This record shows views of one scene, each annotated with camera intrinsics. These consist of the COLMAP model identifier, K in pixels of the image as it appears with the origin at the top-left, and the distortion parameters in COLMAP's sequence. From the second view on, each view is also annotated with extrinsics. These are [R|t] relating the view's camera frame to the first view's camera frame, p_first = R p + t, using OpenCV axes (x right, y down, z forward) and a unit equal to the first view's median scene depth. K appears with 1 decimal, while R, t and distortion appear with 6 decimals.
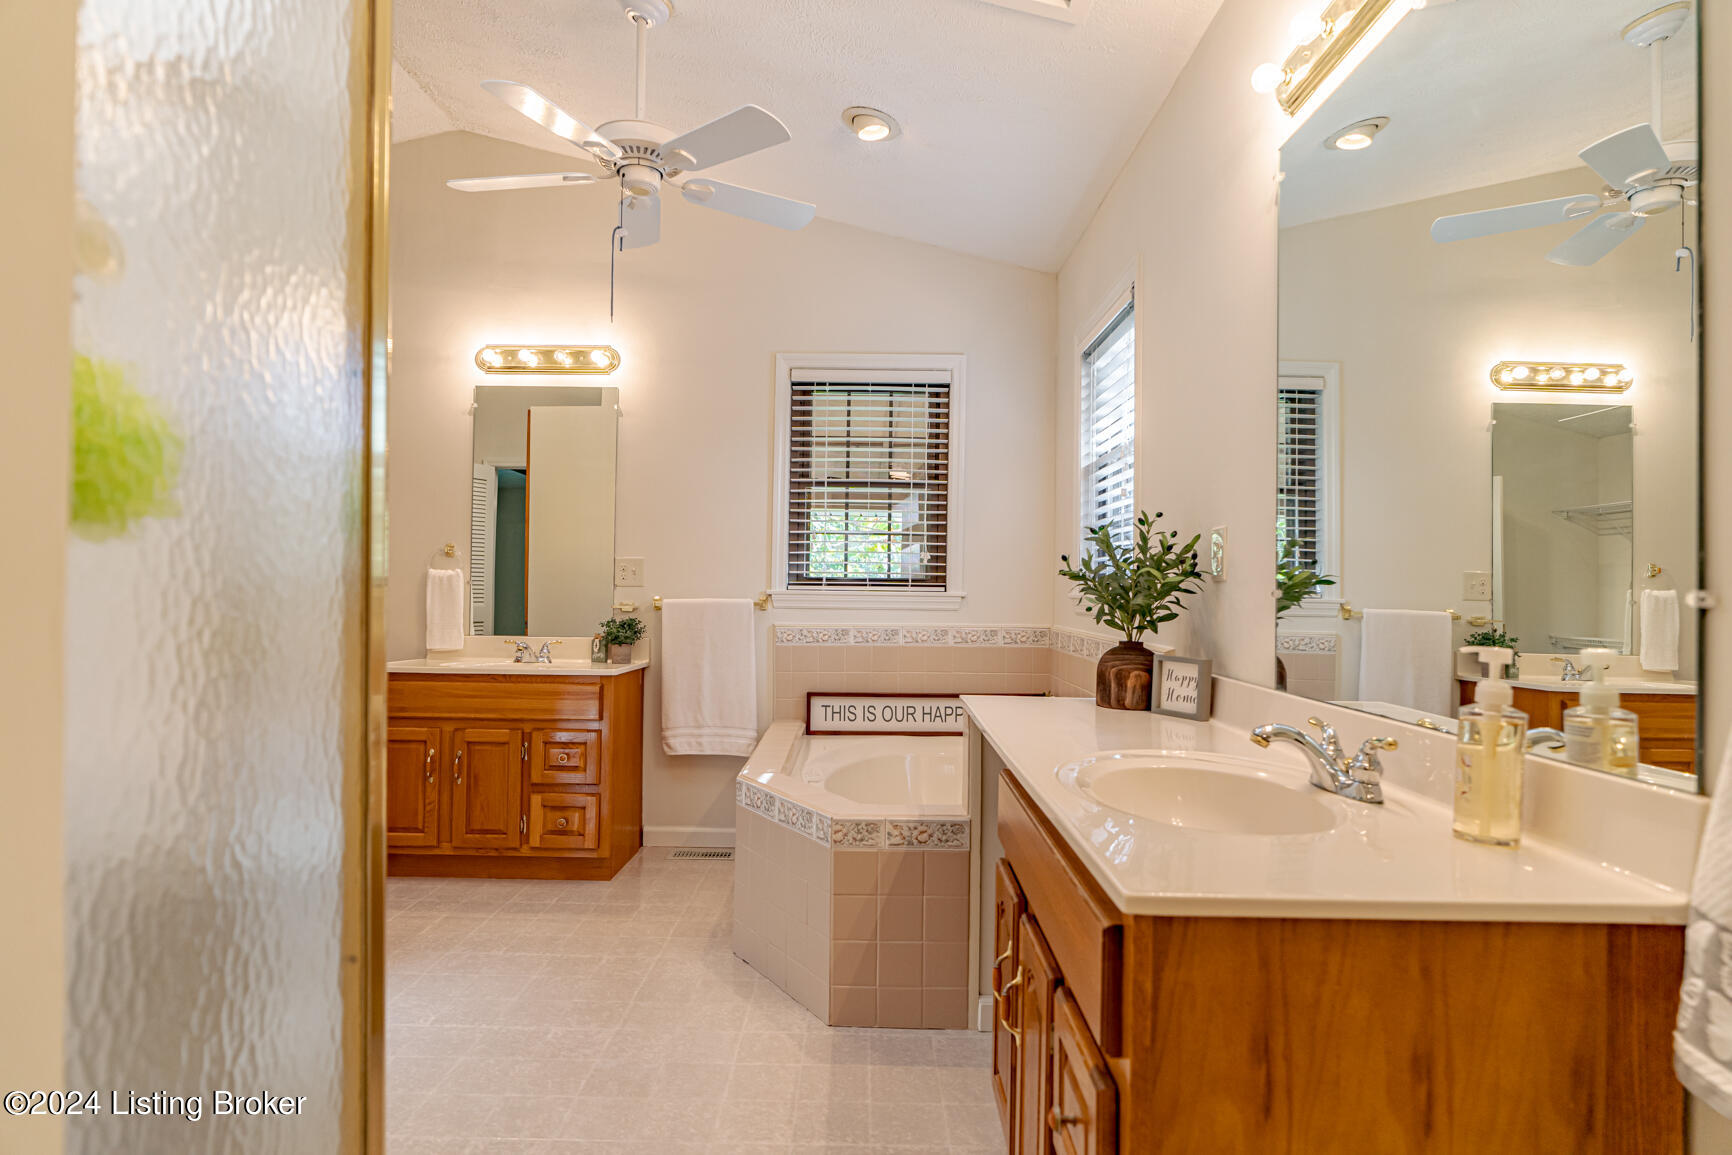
lens RADIAL K [[908.9, 0, 867.1], [0, 908.9, 585.0], [0, 0, 1]] dist [-0.006334, -0.000746]
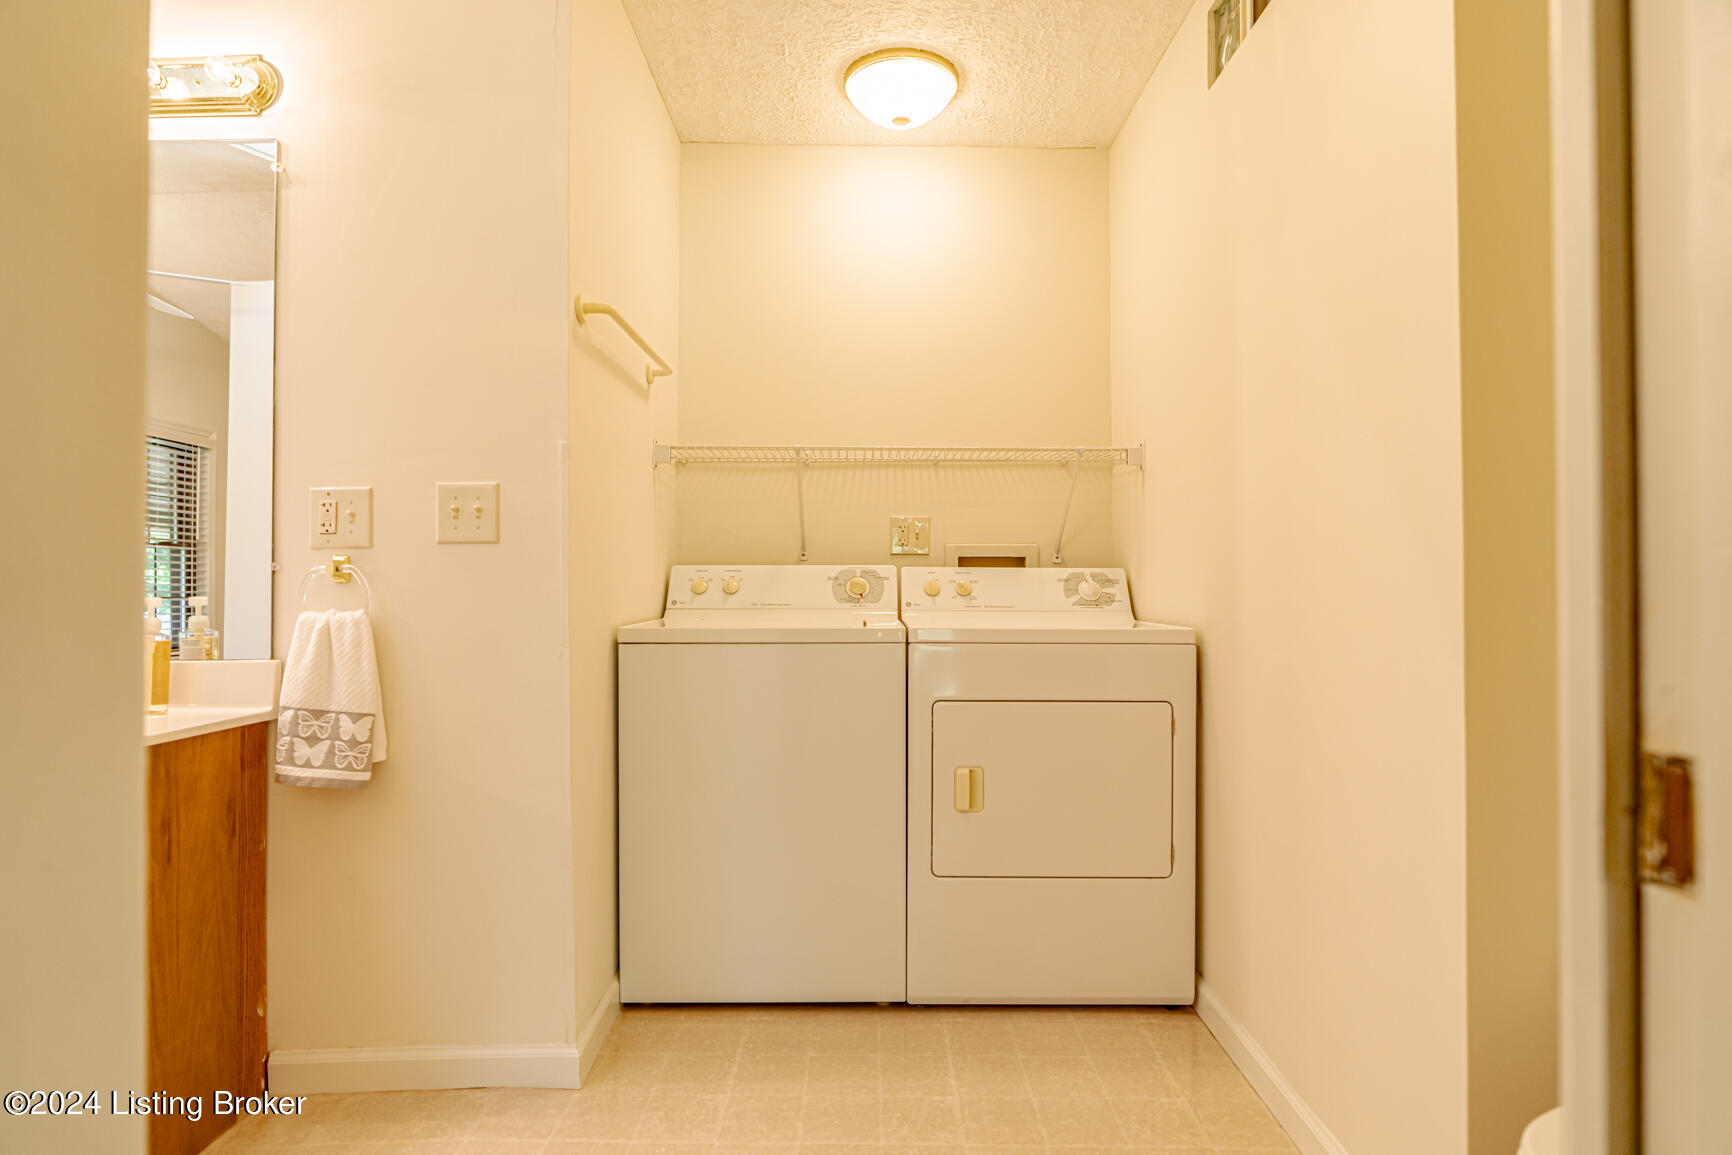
lens RADIAL K [[908.9, 0, 865.4], [0, 908.9, 577.5], [0, 0, 1]] dist [-0.006334, -0.000746]
pose [[0.004955, -0.006554, 0.999966, -1.180674], [-0.004904, 0.999966, 0.006579, 0.021071], [-0.999976, -0.004936, 0.004922, -0.394784]]
